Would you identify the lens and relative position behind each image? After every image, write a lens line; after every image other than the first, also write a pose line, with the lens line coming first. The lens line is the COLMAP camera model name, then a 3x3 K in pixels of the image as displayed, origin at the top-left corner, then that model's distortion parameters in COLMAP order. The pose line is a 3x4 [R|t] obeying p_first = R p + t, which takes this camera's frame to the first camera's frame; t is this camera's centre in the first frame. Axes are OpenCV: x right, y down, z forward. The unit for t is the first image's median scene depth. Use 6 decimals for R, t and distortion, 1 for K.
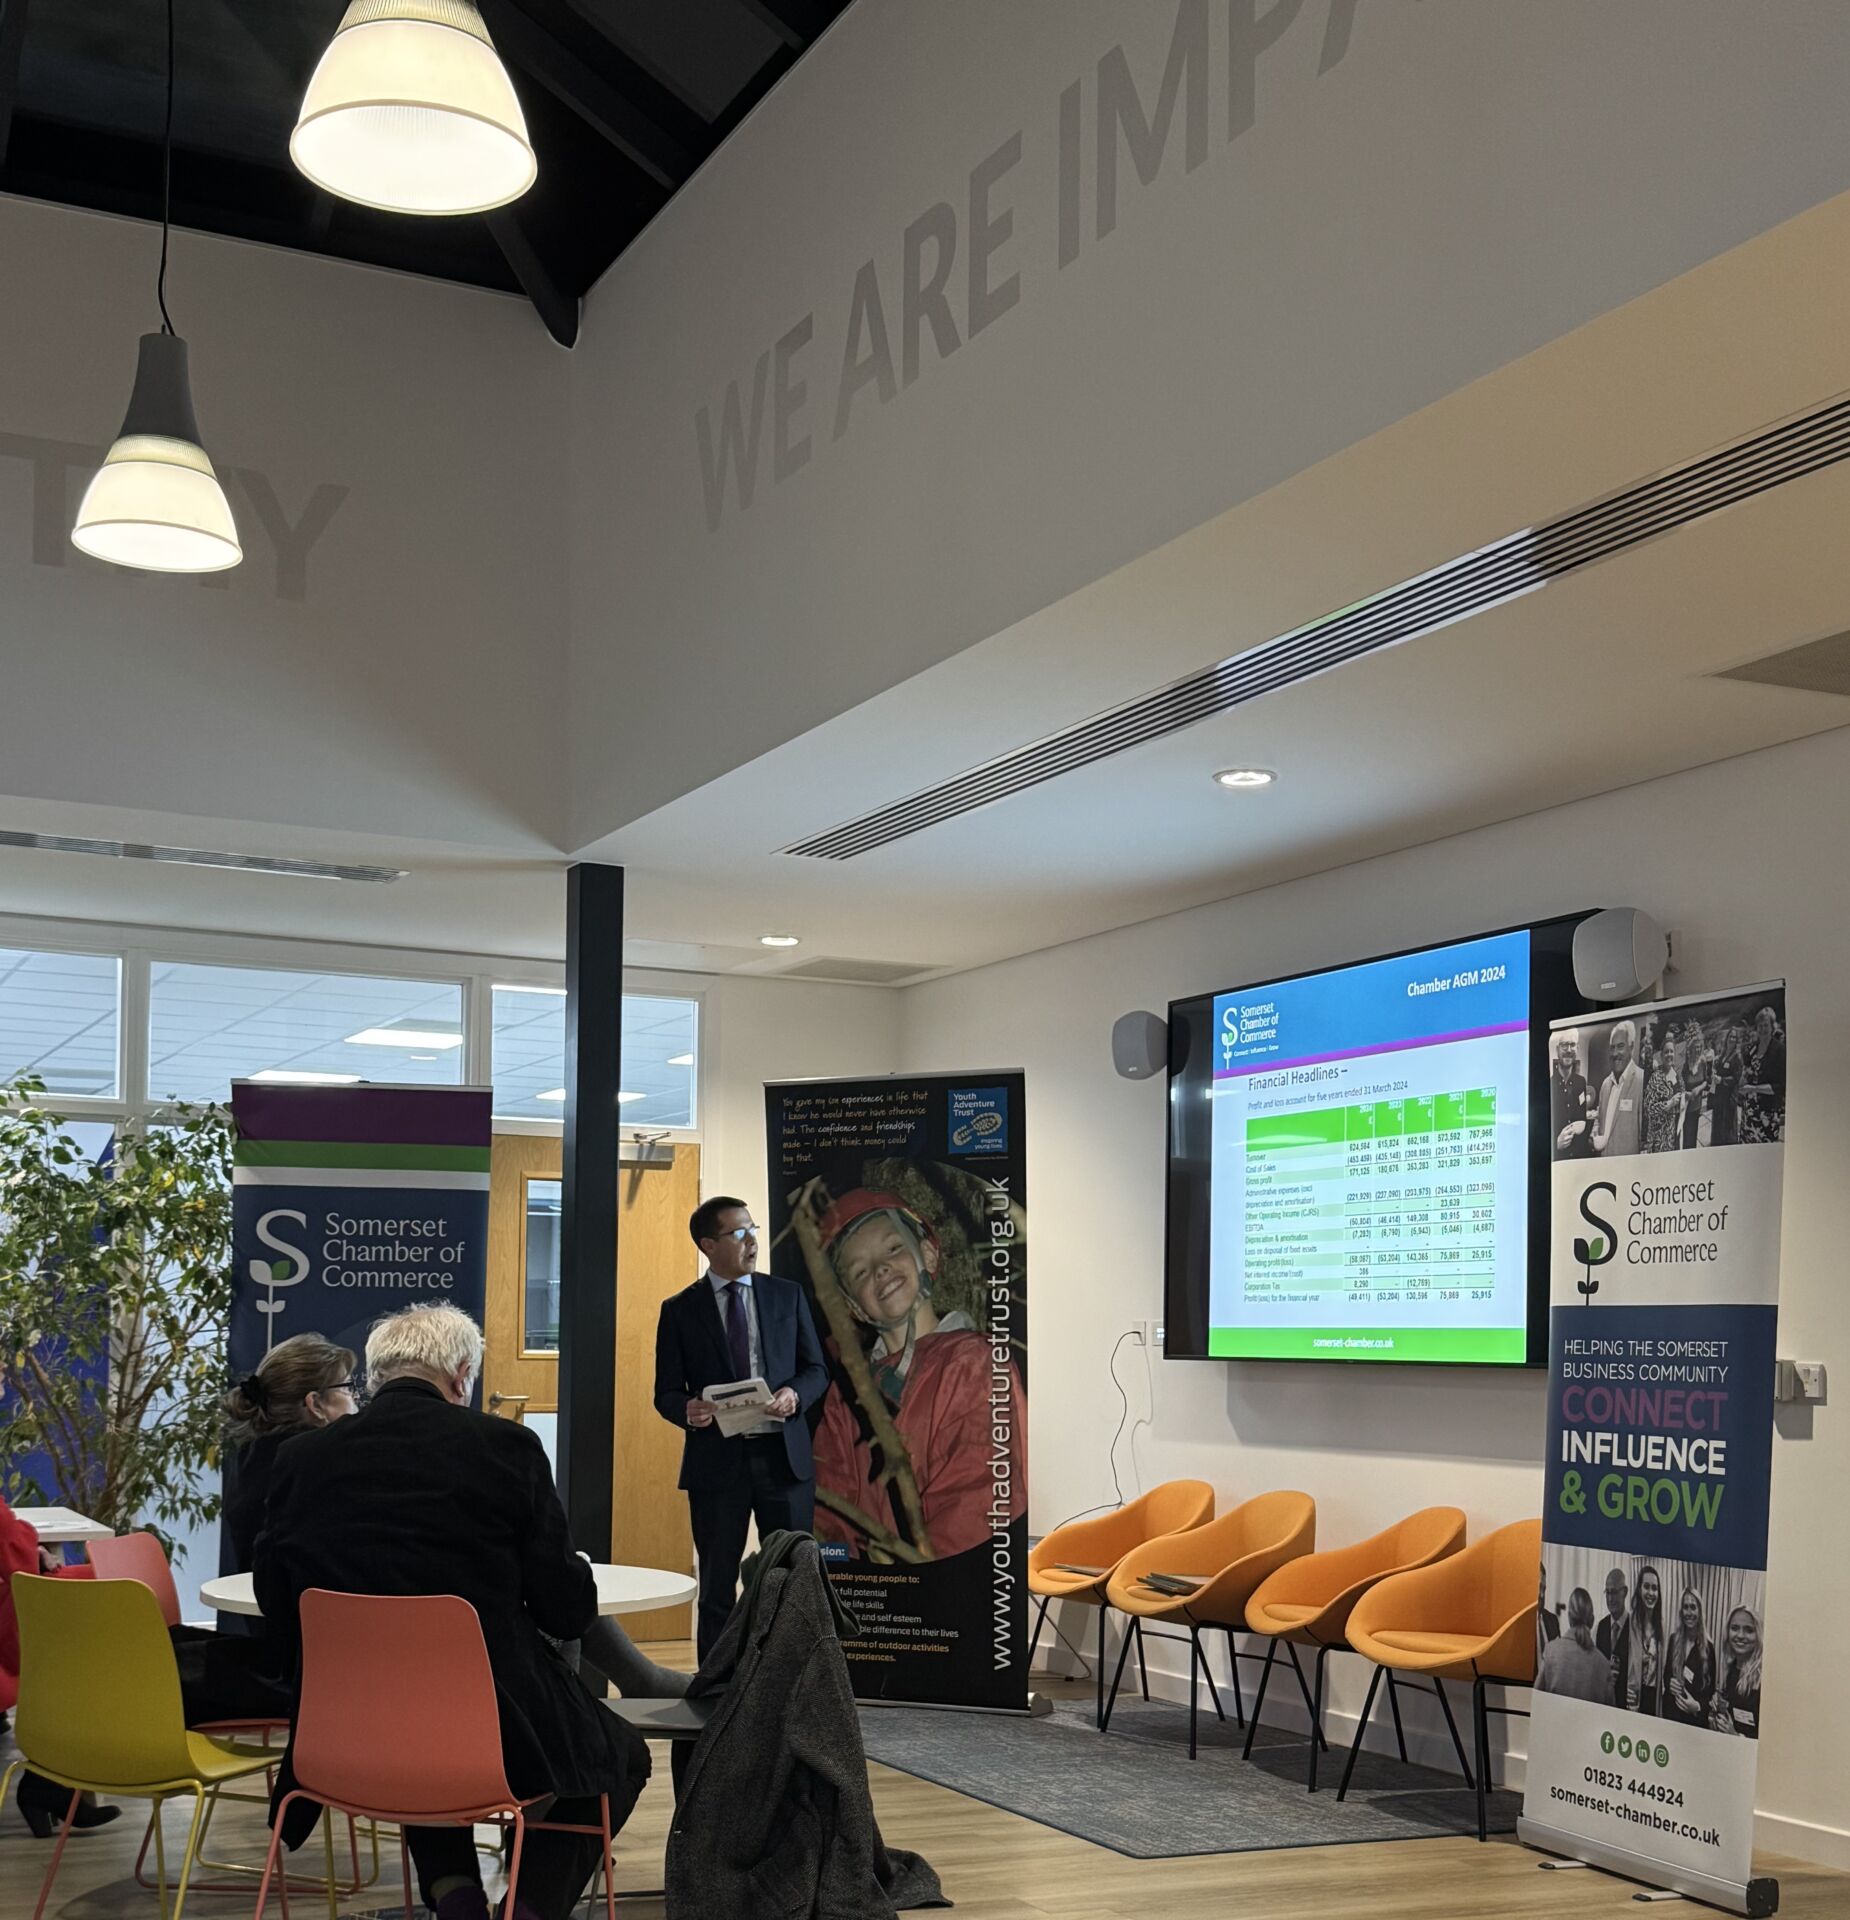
lens RADIAL K [[2597.0, 0, 925.4], [0, 2597.0, 1234.0], [0, 0, 1]] dist [0.178166, -0.326865]
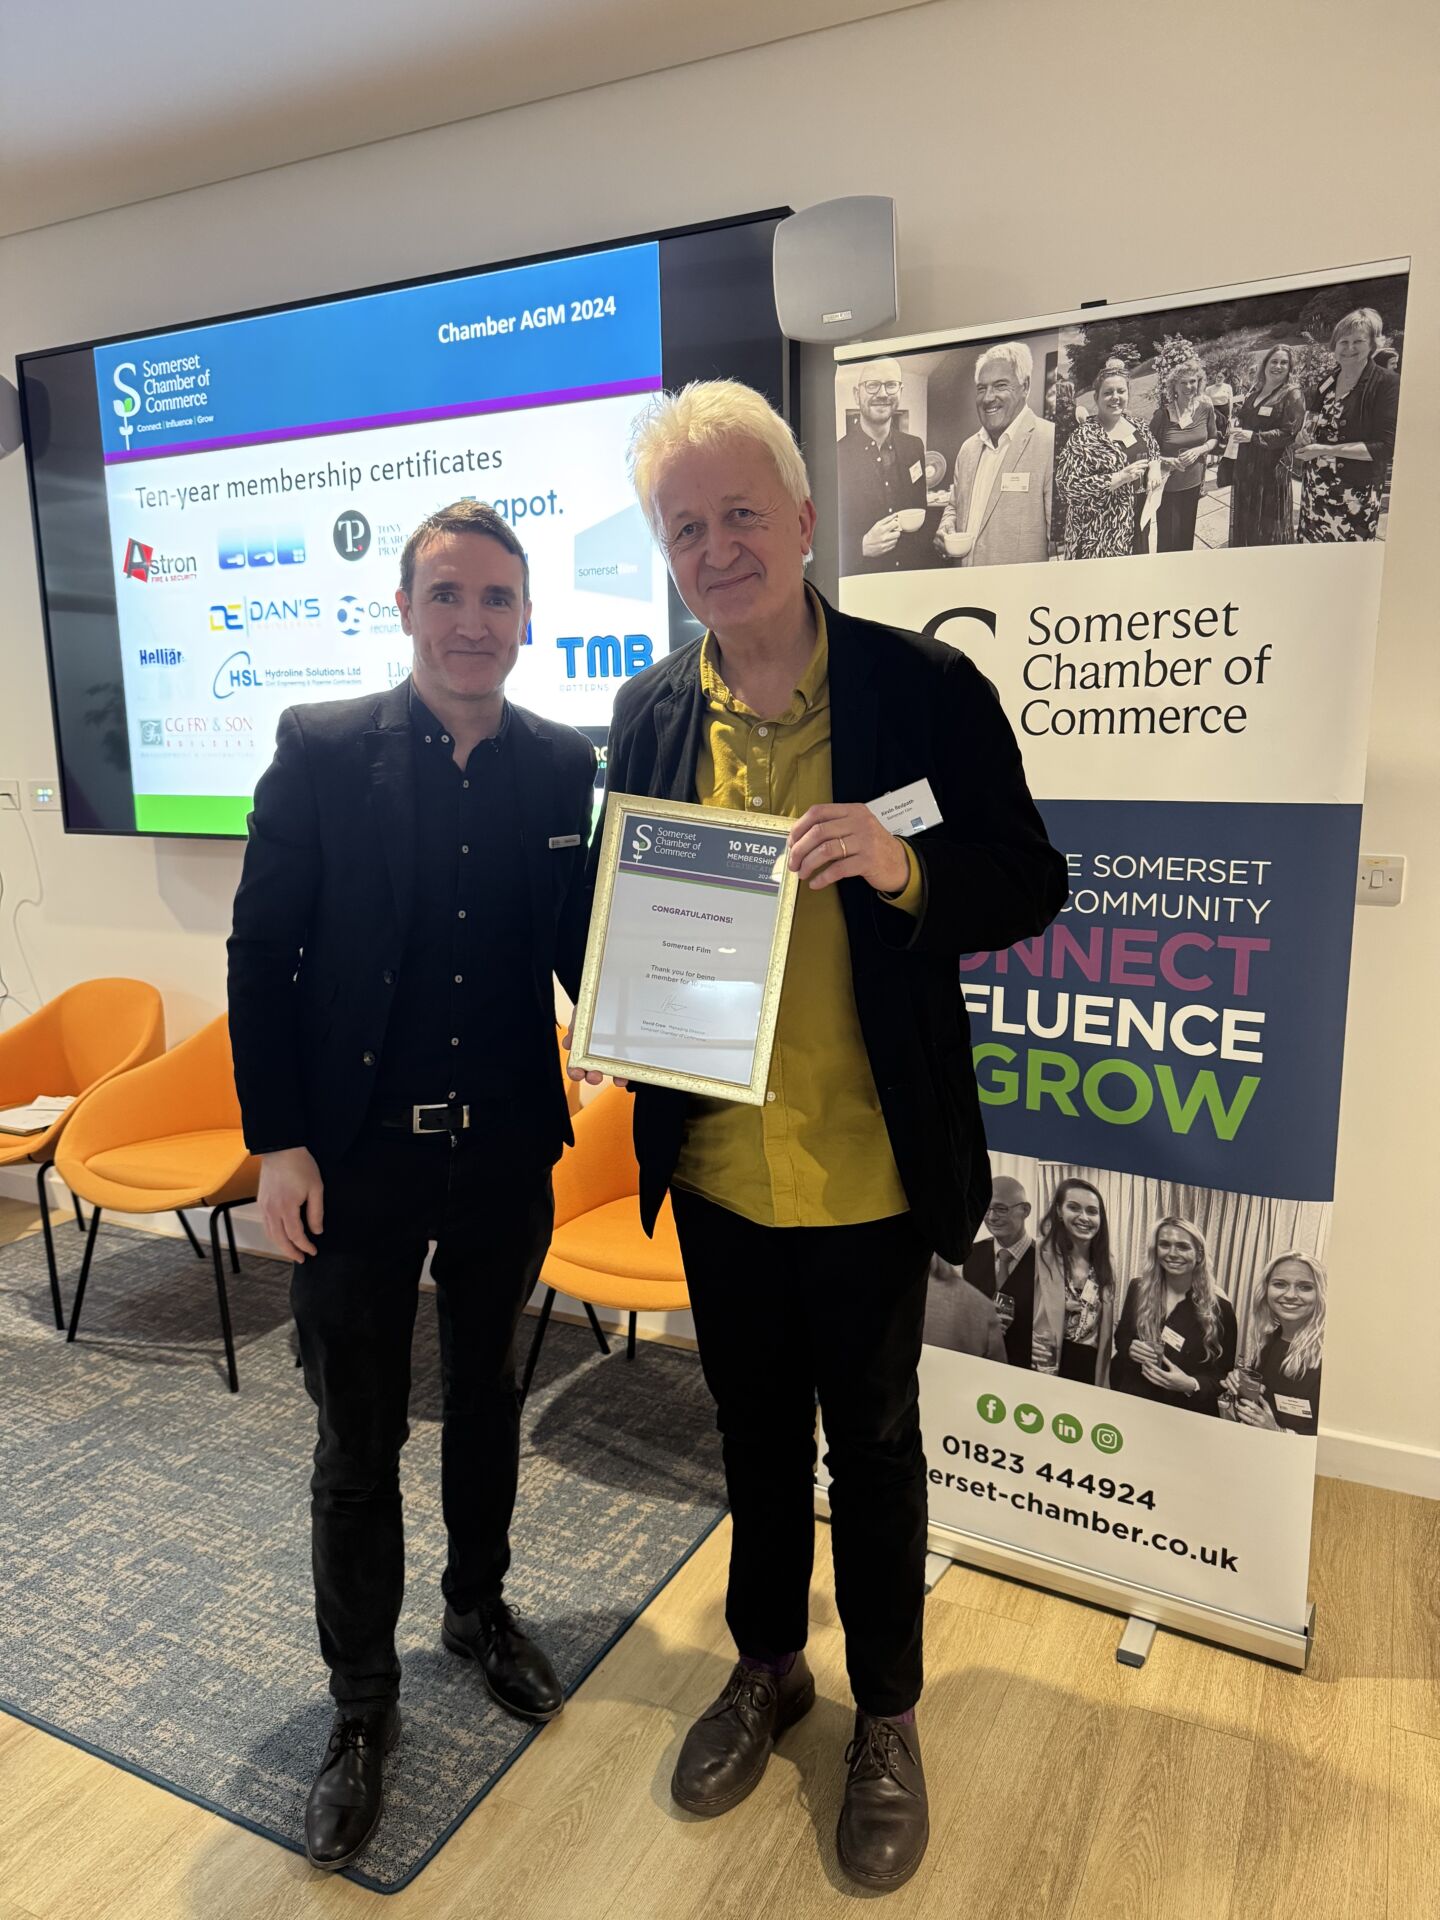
lens RADIAL K [[1363.4, 0, 709.0], [0, 1363.4, 956.5], [0, 0, 1]] dist [0.011749, -0.018788]
pose [[0.795169, -0.139908, 0.590027, -0.004724], [0.004920, 0.974476, 0.224438, -0.010370], [-0.606368, -0.175564, 0.775561, 0.696408]]
